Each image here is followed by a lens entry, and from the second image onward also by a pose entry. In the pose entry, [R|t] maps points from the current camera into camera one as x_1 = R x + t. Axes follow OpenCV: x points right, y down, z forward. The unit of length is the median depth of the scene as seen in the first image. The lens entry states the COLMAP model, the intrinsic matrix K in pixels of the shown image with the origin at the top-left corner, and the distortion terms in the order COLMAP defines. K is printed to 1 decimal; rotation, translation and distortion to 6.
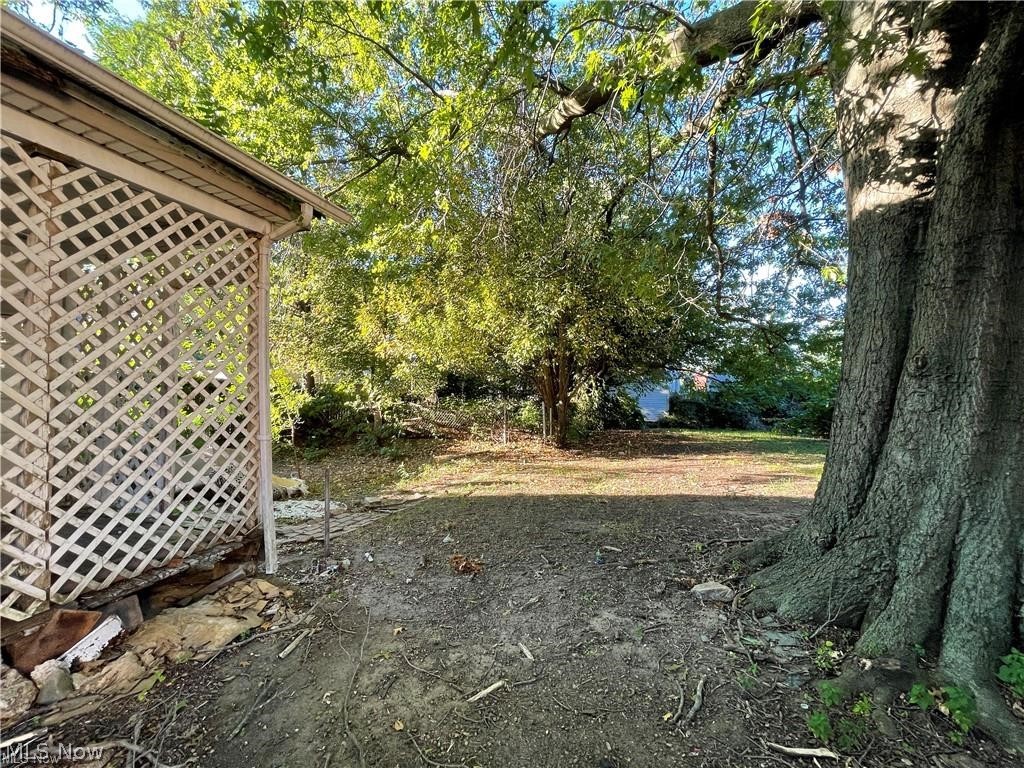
lens RADIAL K [[411.6, 0, 512.3], [0, 411.6, 386.9], [0, 0, 1]] dist [-0.000891, -0.000194]
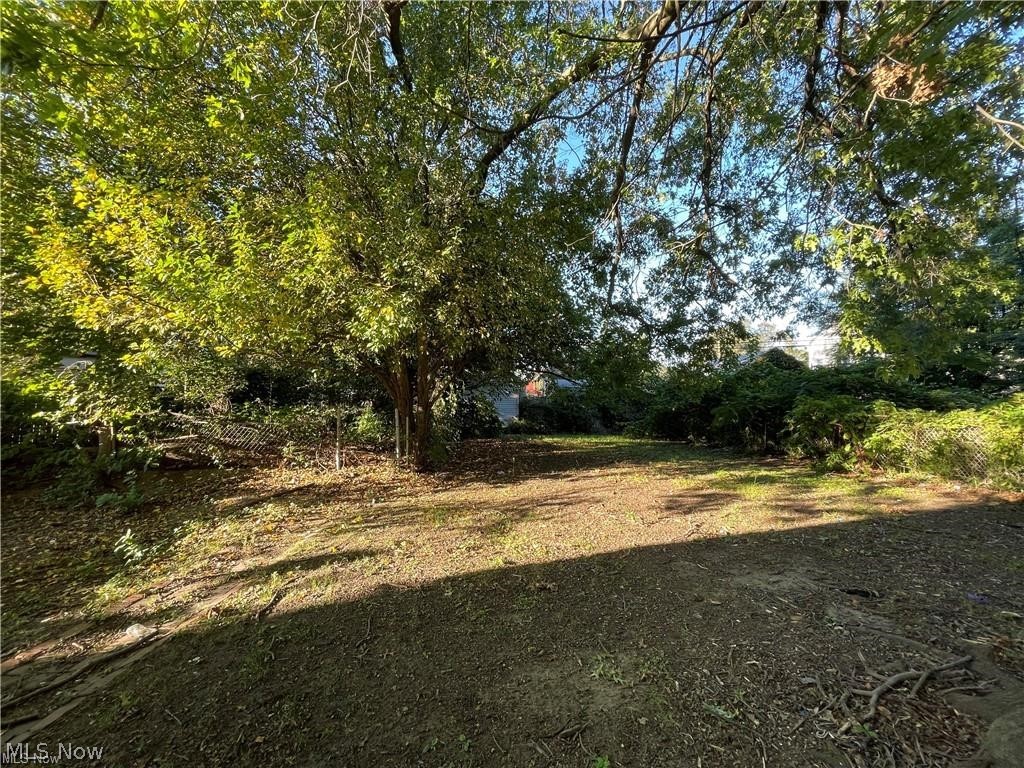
lens RADIAL K [[411.6, 0, 510.2], [0, 411.6, 381.9], [0, 0, 1]] dist [-0.000891, -0.000194]
pose [[0.921698, 0.013984, 0.387655, -0.021139], [-0.004812, 0.999685, -0.024621, 0.005929], [-0.387878, 0.020828, 0.921476, 0.241064]]
